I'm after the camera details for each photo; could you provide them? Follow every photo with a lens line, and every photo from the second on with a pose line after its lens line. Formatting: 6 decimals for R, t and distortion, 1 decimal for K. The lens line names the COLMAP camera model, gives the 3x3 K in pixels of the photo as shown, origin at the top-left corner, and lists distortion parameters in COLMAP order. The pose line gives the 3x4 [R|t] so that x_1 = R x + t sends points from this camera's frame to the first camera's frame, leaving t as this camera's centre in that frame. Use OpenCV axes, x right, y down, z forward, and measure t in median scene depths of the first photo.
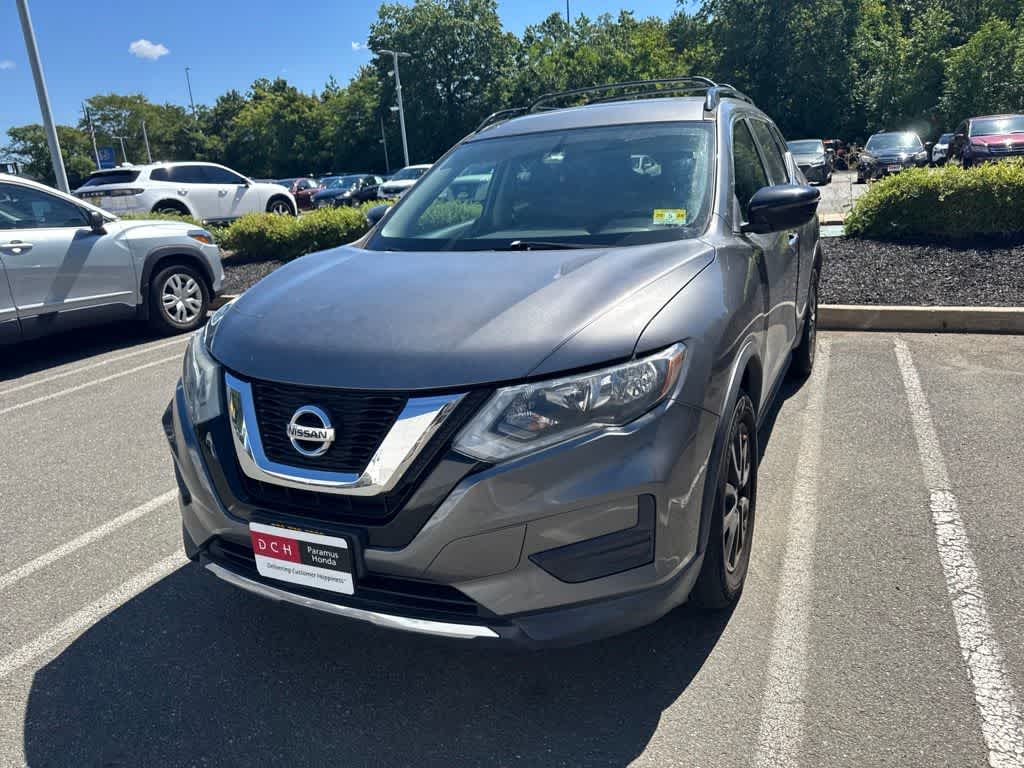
lens RADIAL K [[734.3, 0, 519.0], [0, 734.3, 383.3], [0, 0, 1]] dist [0.024415, -0.025354]
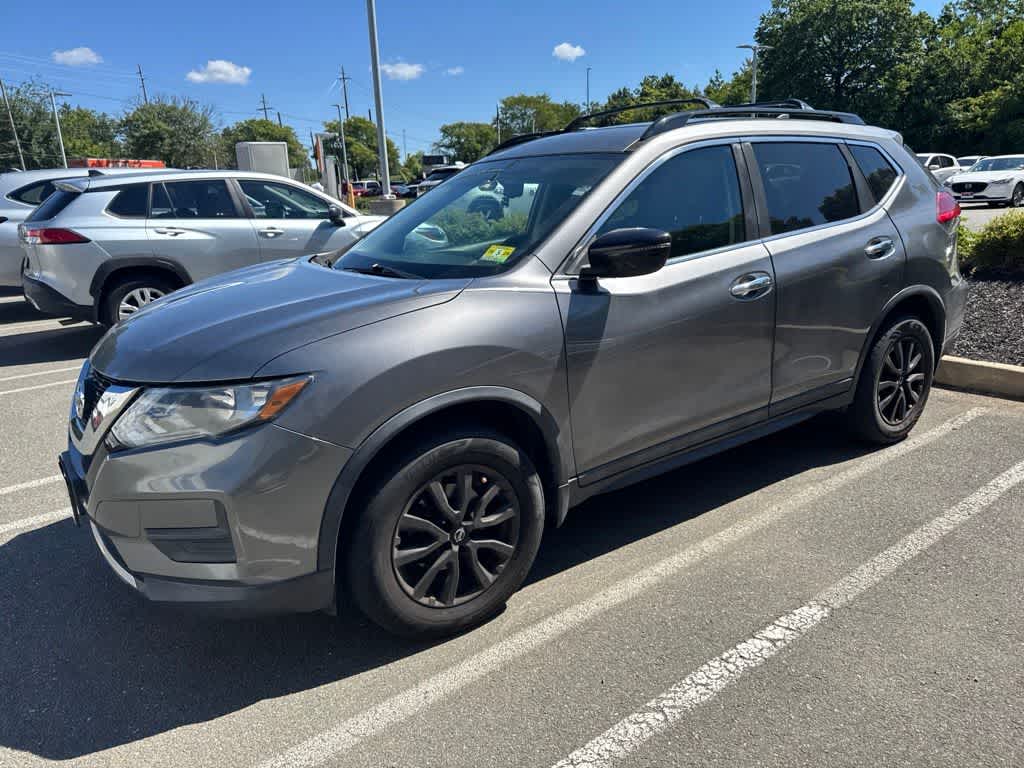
lens RADIAL K [[734.3, 0, 510.4], [0, 734.3, 381.6], [0, 0, 1]] dist [0.024415, -0.025354]
pose [[0.876549, 0.152276, -0.456590, 0.447158], [-0.149695, 0.987837, 0.042071, -0.061727], [0.457443, 0.031472, 0.888682, 0.077640]]
